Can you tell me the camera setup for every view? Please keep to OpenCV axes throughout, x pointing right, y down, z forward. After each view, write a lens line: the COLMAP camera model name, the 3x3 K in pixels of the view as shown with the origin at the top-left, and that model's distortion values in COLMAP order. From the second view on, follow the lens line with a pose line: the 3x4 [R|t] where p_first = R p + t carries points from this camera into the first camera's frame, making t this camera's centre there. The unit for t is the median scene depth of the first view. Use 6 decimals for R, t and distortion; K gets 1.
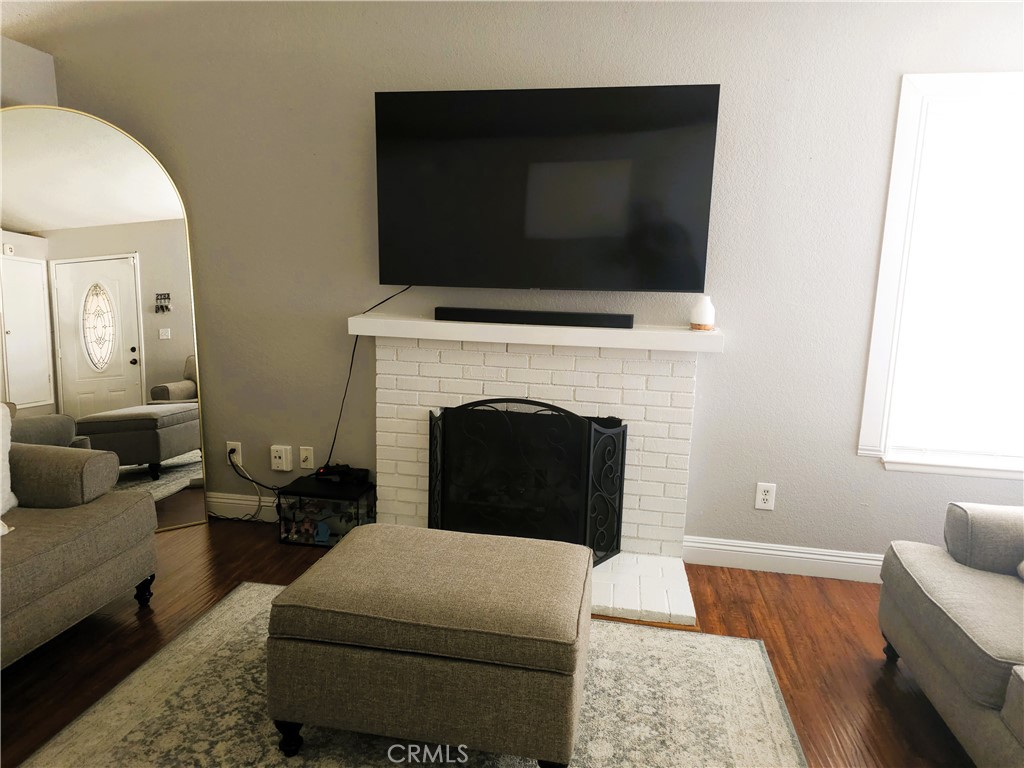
lens RADIAL K [[681.3, 0, 507.9], [0, 681.3, 382.9], [0, 0, 1]] dist [0.051111, -0.043751]
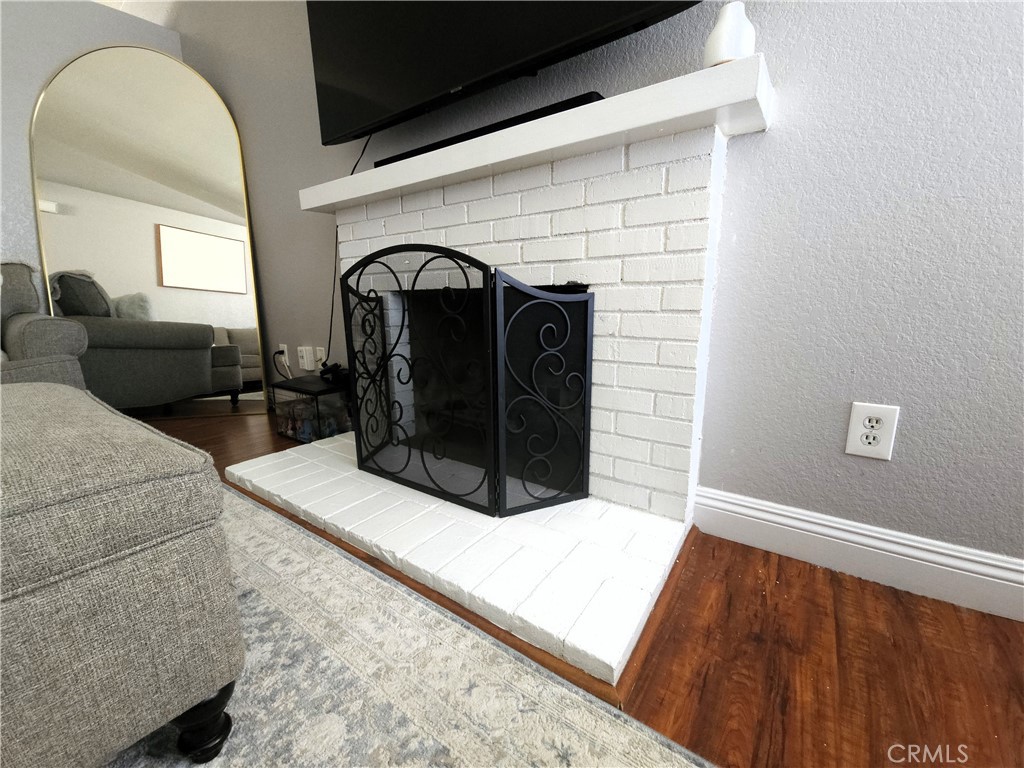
lens RADIAL K [[414.8, 0, 512.8], [0, 414.8, 384.7], [0, 0, 1]] dist [0.012612, -0.009700]
pose [[0.903754, 0.047912, -0.425362, 0.269284], [-0.037969, 0.998772, 0.031827, 0.133121], [0.426364, -0.012613, 0.904464, 0.624514]]
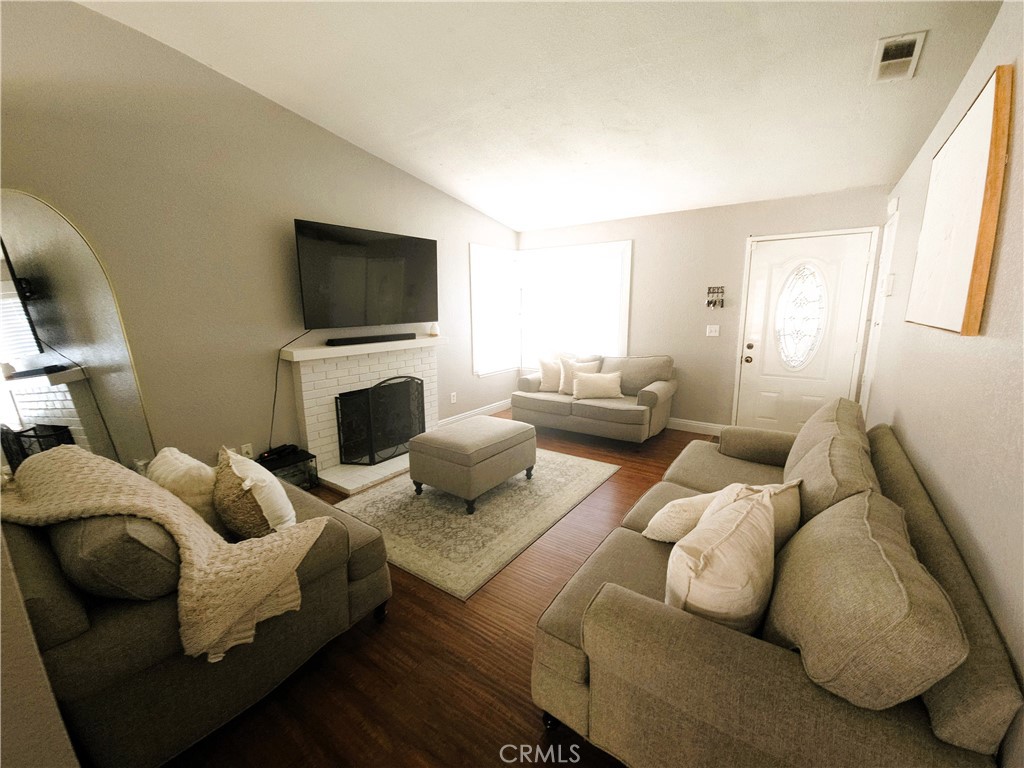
lens RADIAL K [[421.0, 0, 513.5], [0, 421.0, 381.6], [0, 0, 1]] dist [0.000162, -0.000231]
pose [[0.424564, -0.194947, 0.884161, -0.925341], [0.175072, 0.975791, 0.131082, -0.064303], [-0.888310, 0.099139, 0.448415, 0.078085]]
